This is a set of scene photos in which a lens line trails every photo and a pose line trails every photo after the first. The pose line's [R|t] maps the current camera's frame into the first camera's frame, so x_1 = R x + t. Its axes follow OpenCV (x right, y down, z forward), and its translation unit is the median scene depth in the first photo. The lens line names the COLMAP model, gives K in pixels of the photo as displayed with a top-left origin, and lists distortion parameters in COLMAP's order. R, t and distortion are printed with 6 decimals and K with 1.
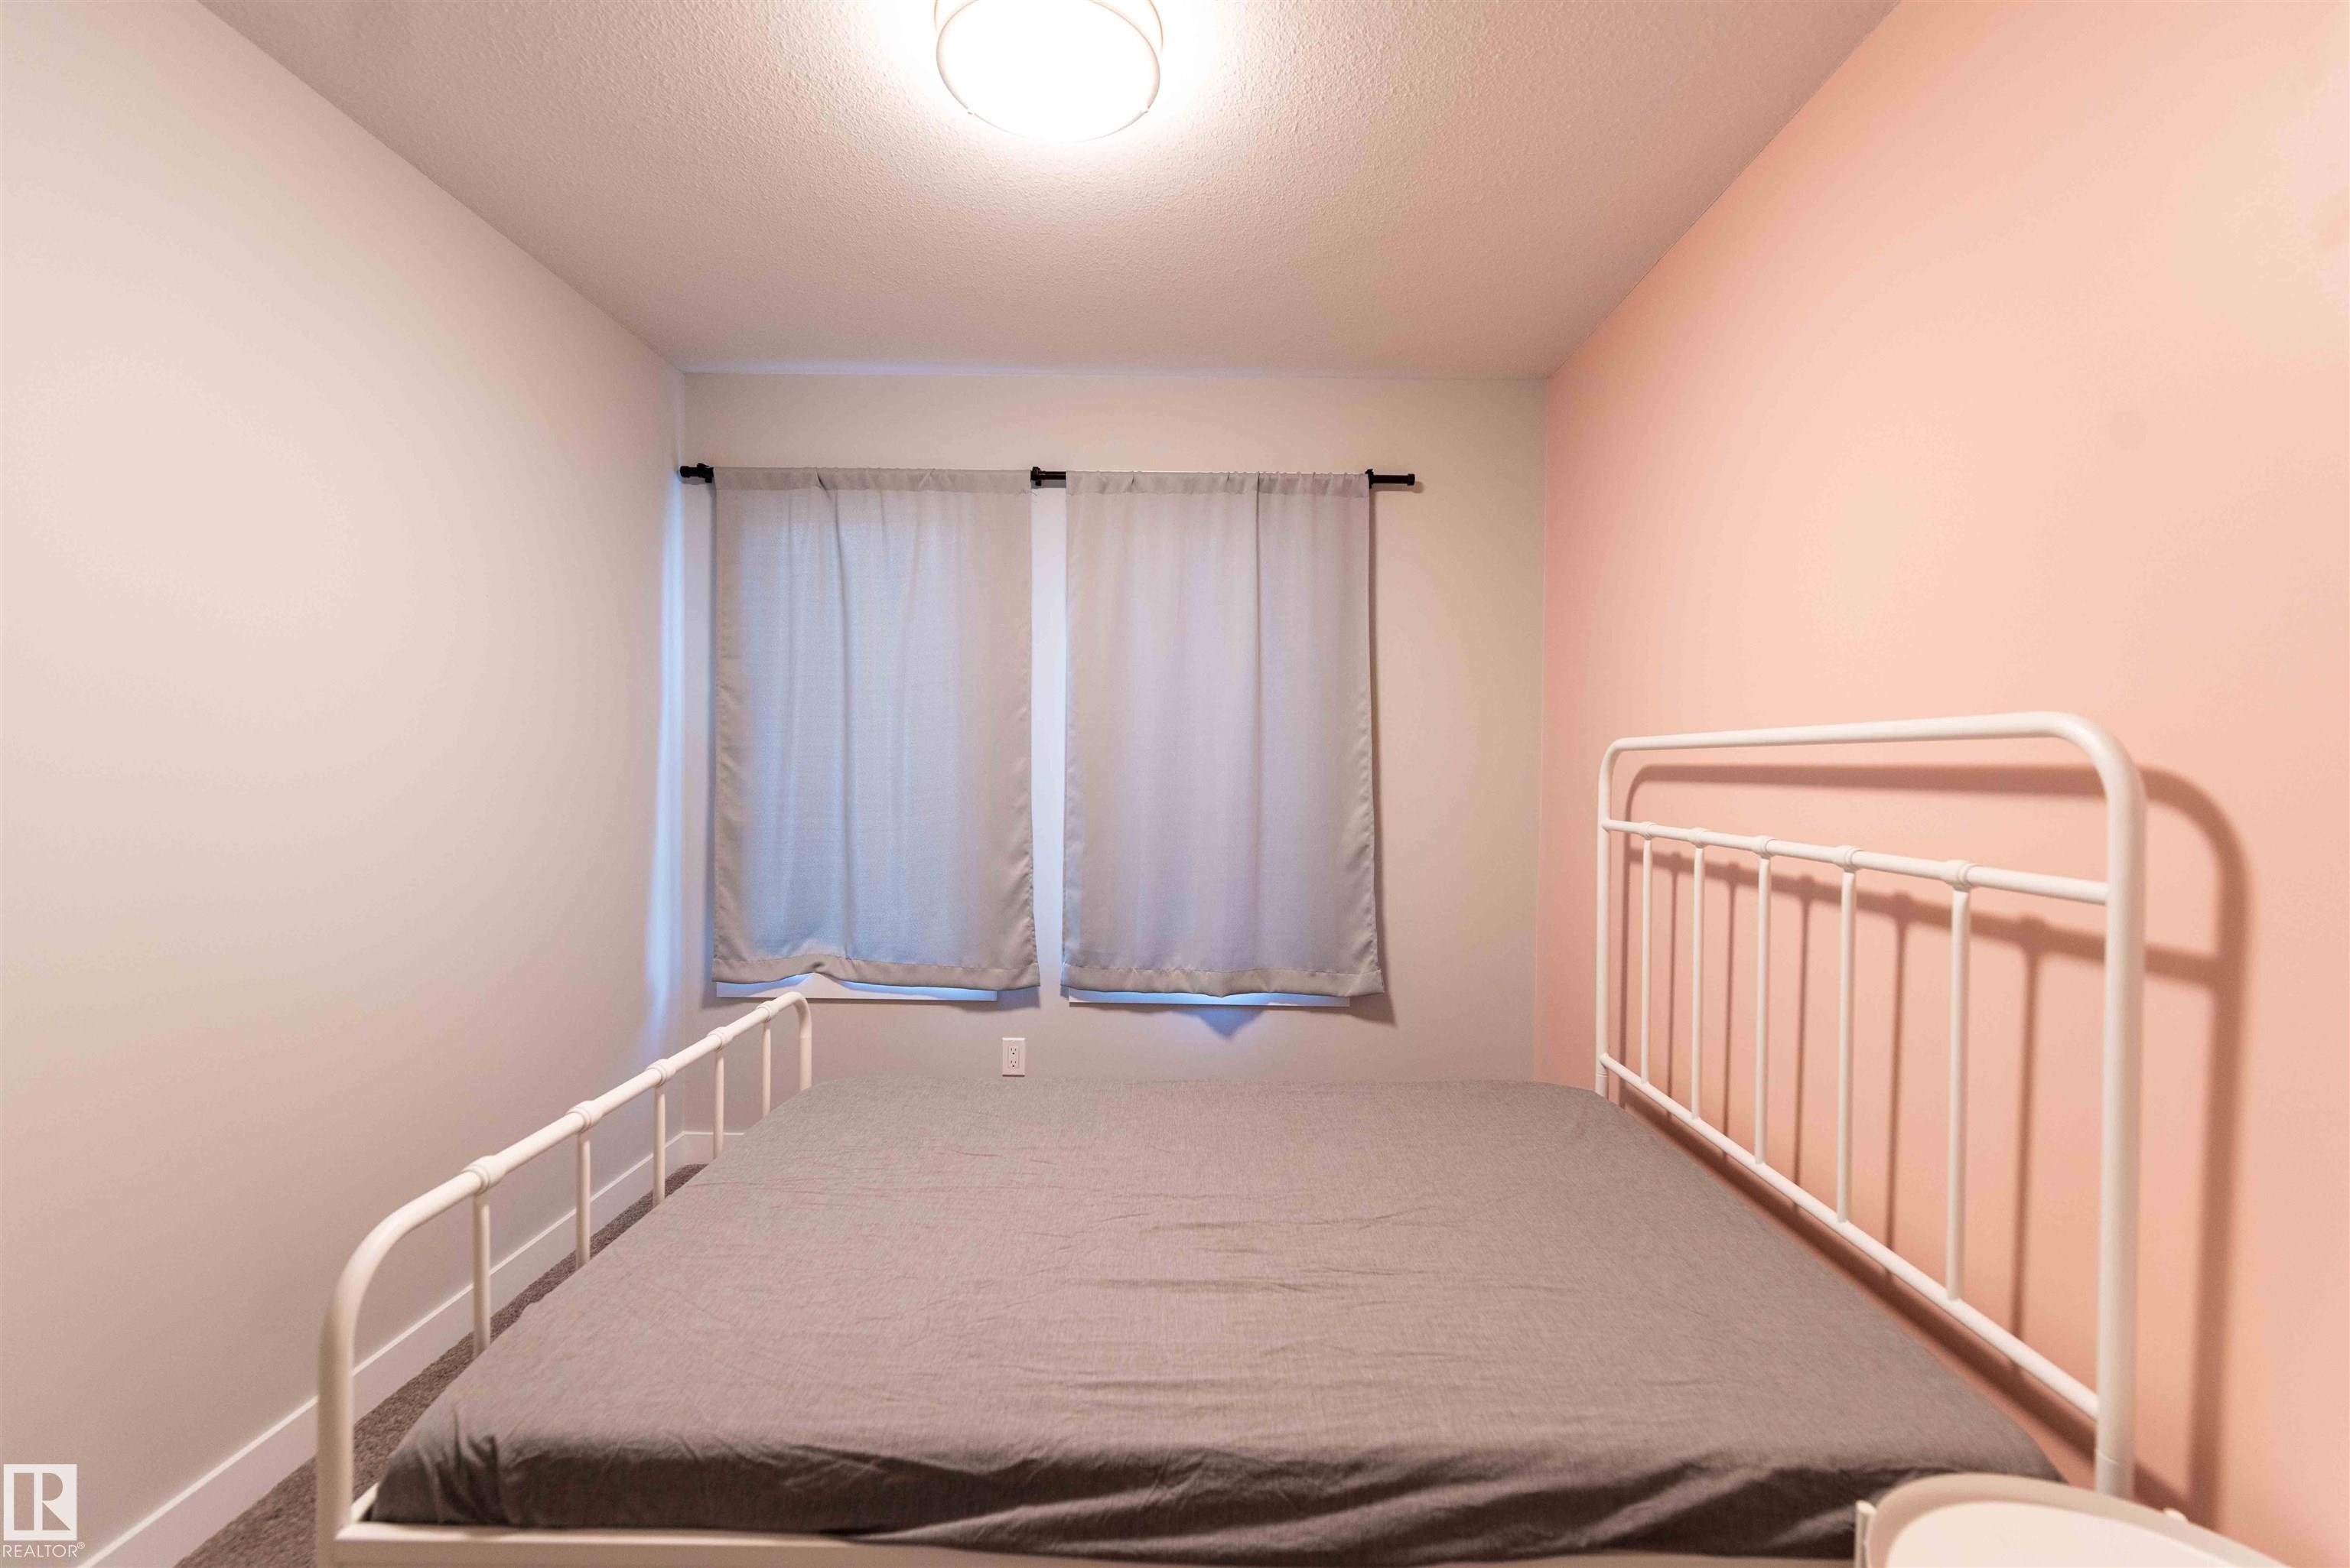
lens RADIAL K [[1030.0, 0, 1186.8], [0, 1030.0, 782.2], [0, 0, 1]] dist [-0.000340, 0.000151]
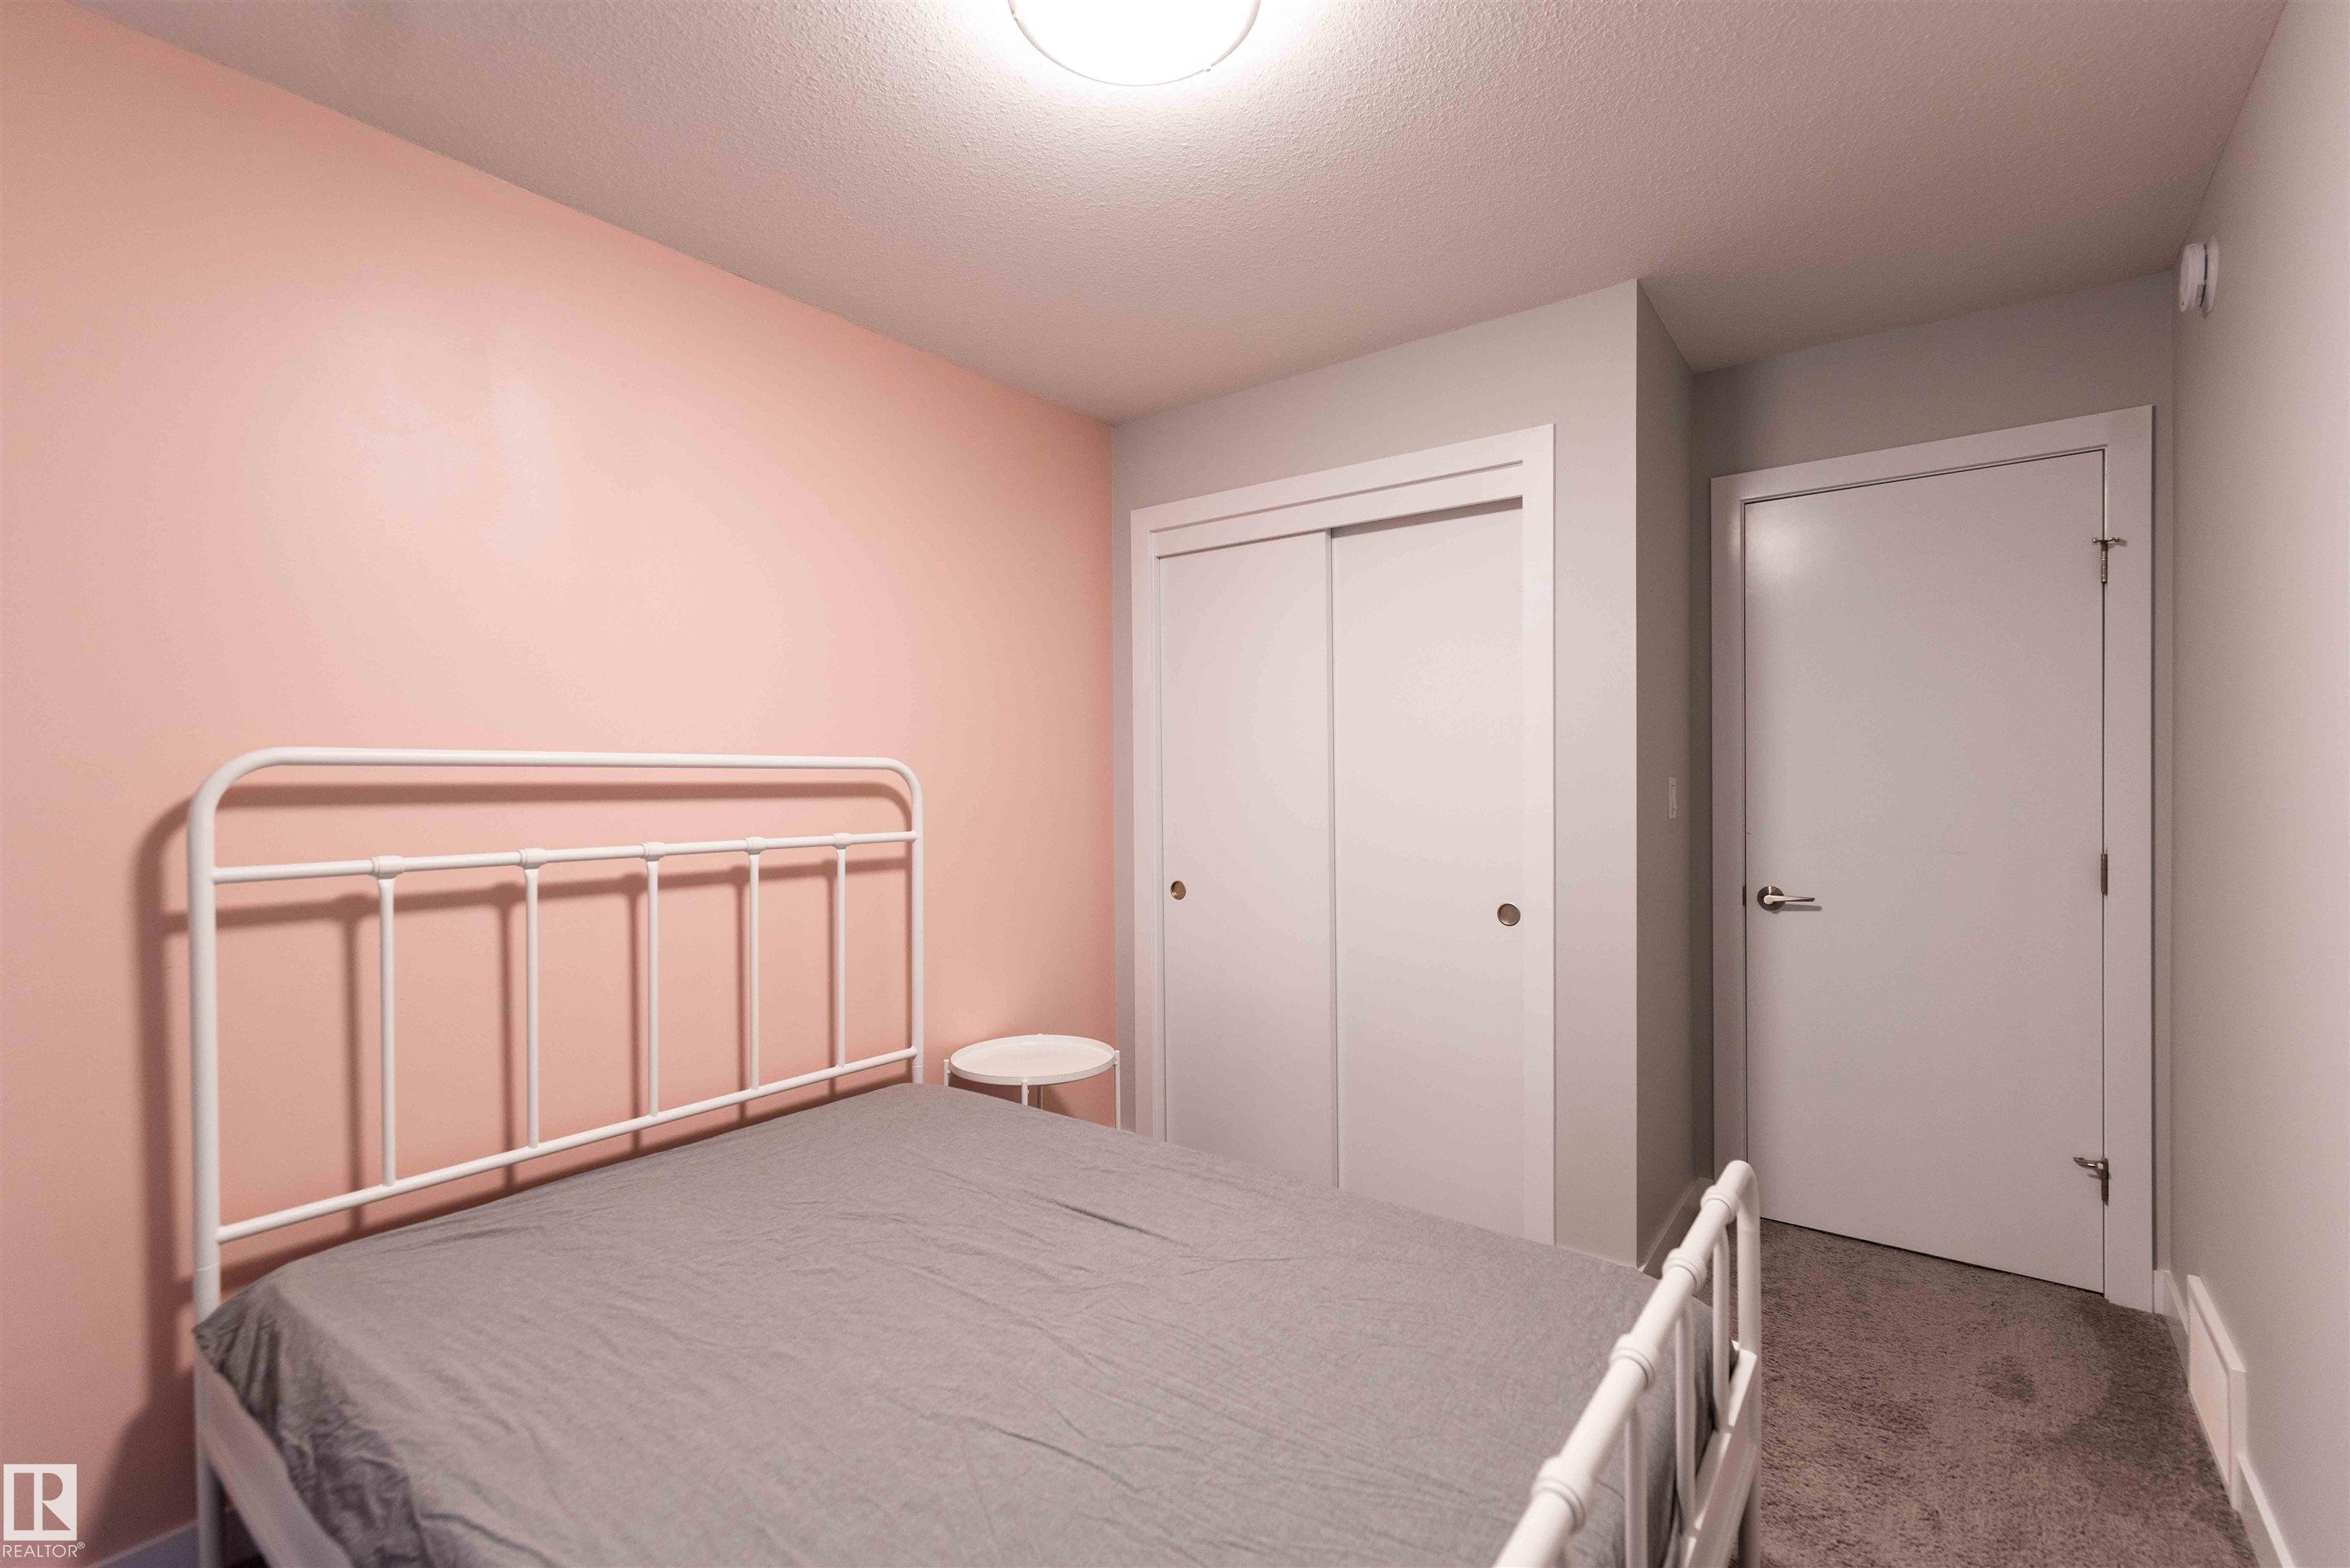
lens RADIAL K [[1030.0, 0, 1172.7], [0, 1030.0, 790.0], [0, 0, 1]] dist [-0.000340, 0.000151]
pose [[-0.806313, 0.010391, 0.591397, -0.636490], [0.024167, 0.999590, 0.015386, -0.012209], [-0.590995, 0.026698, -0.806233, 1.540215]]
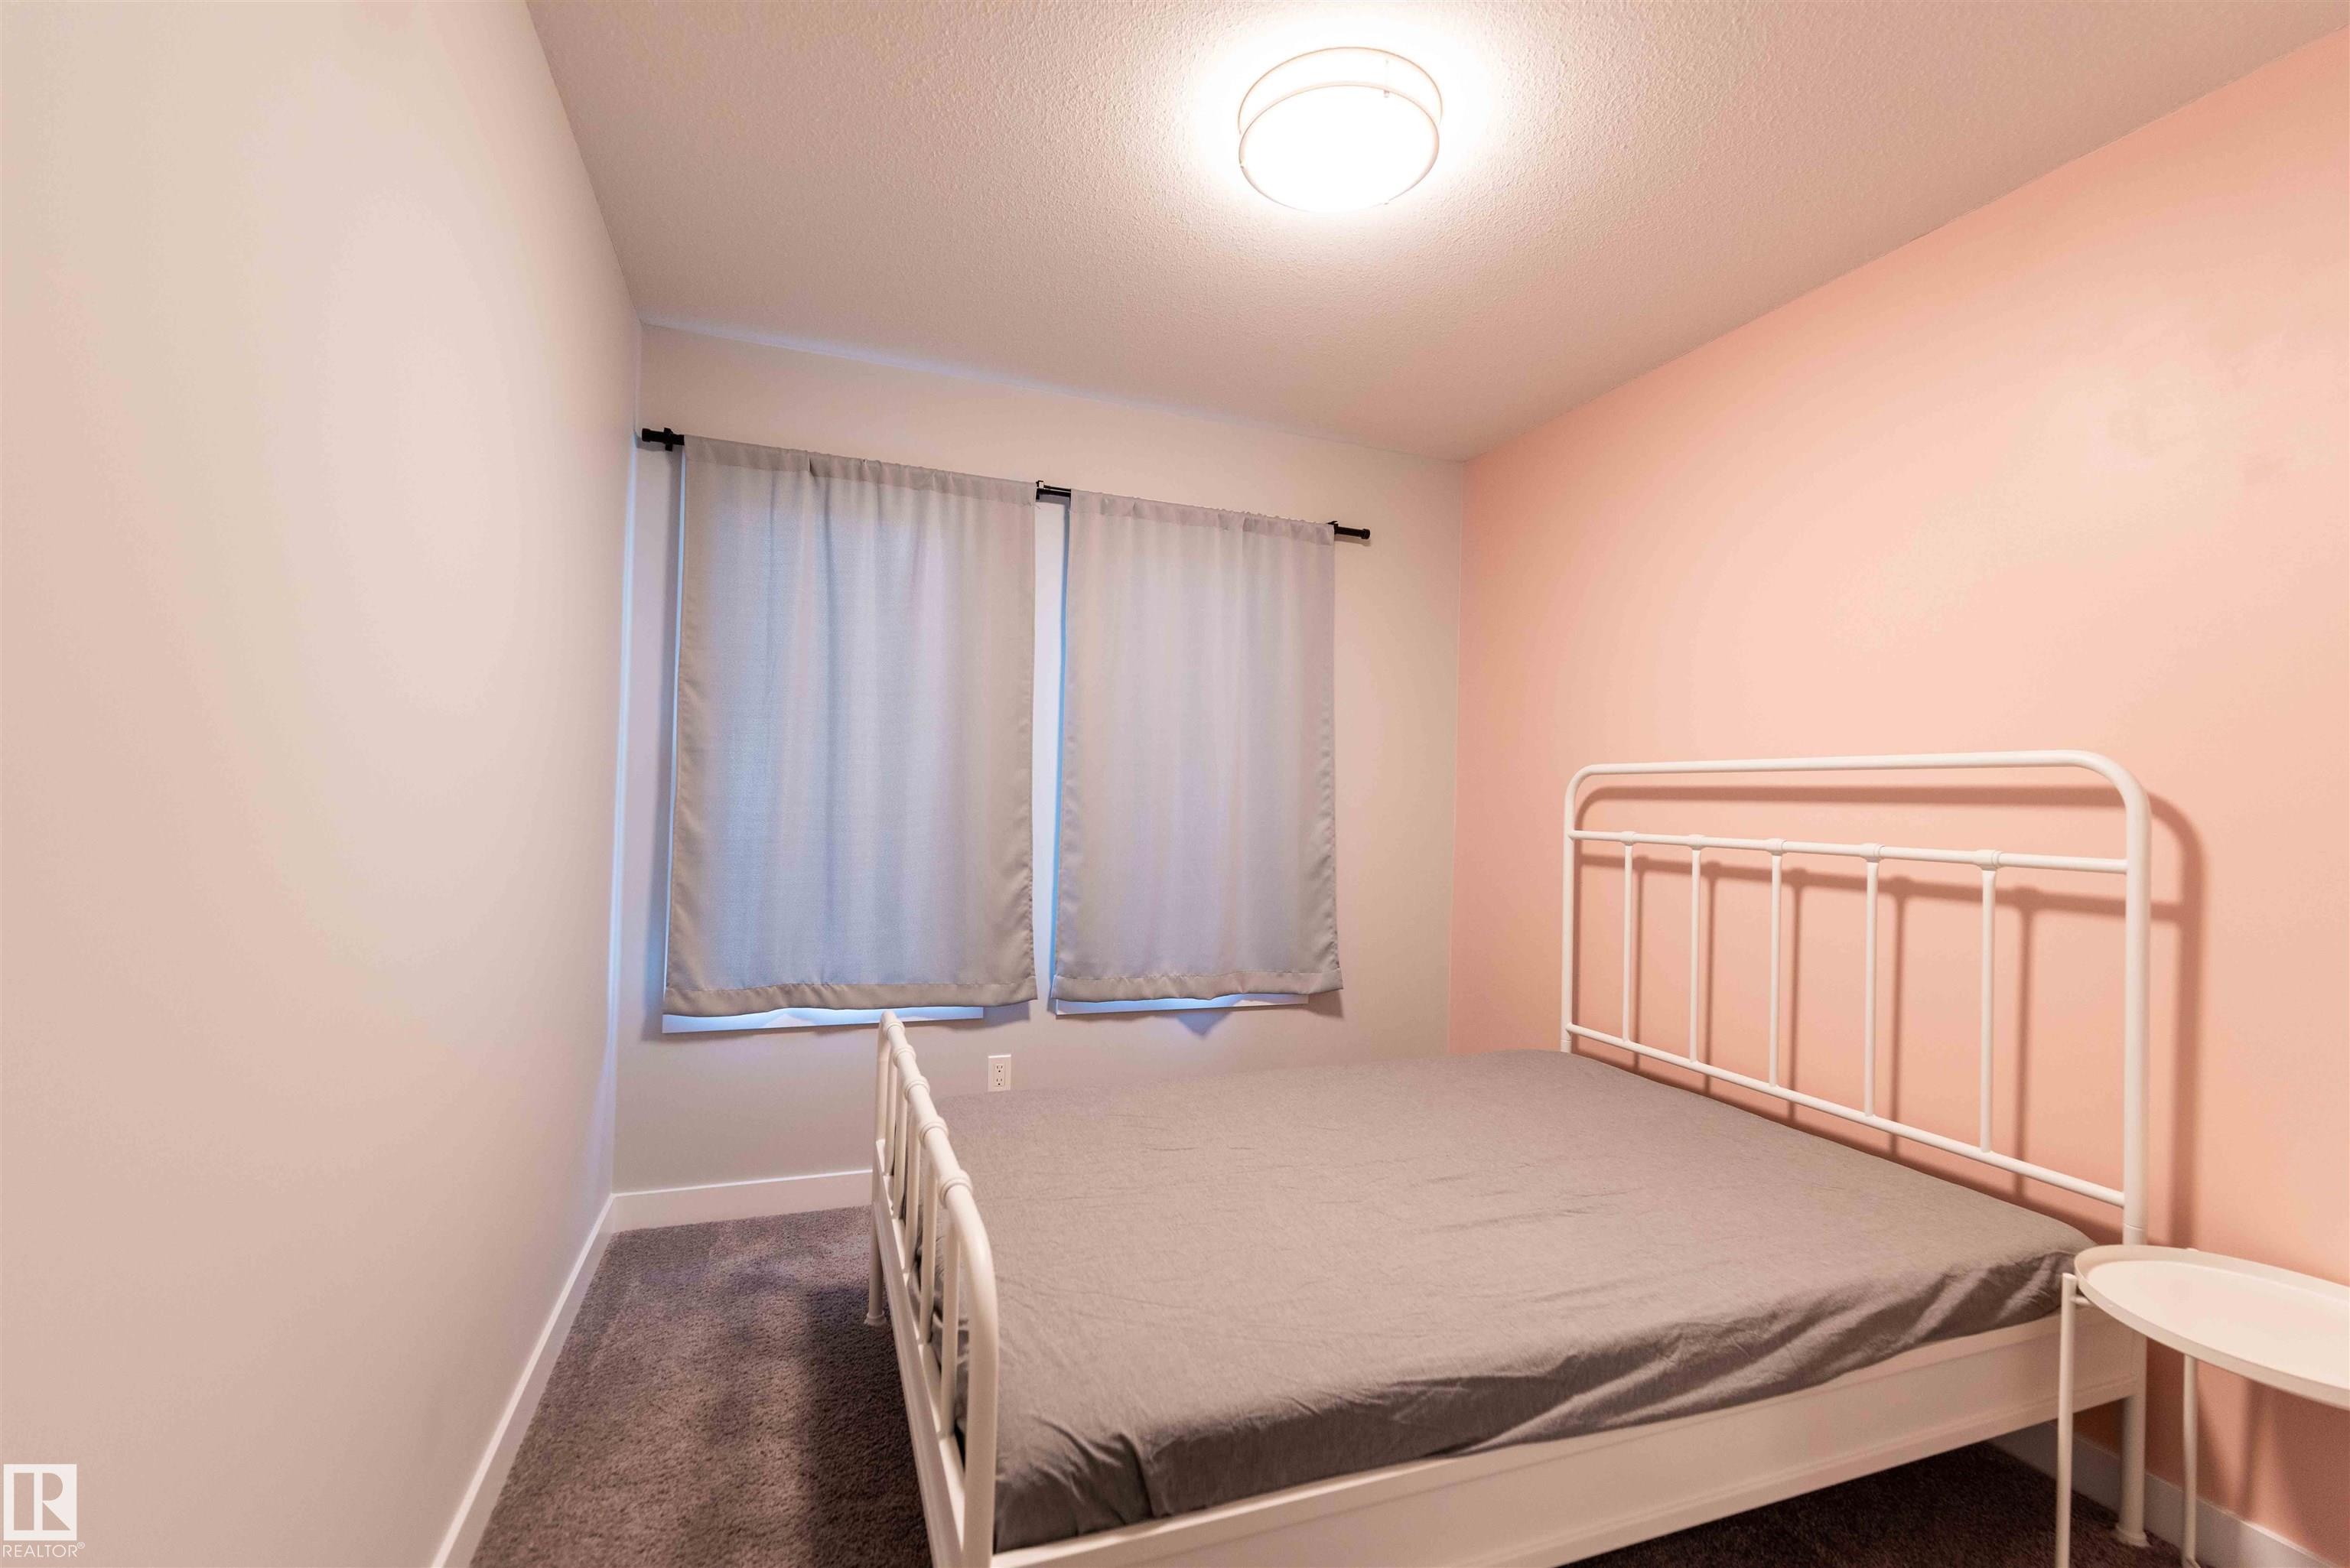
lens RADIAL K [[1030.0, 0, 1181.8], [0, 1030.0, 782.3], [0, 0, 1]] dist [-0.000340, 0.000151]
pose [[0.932945, 0.020781, 0.359418, -0.628716], [-0.011752, 0.999559, -0.027289, 0.023617], [-0.359826, 0.021235, 0.932778, 0.028848]]
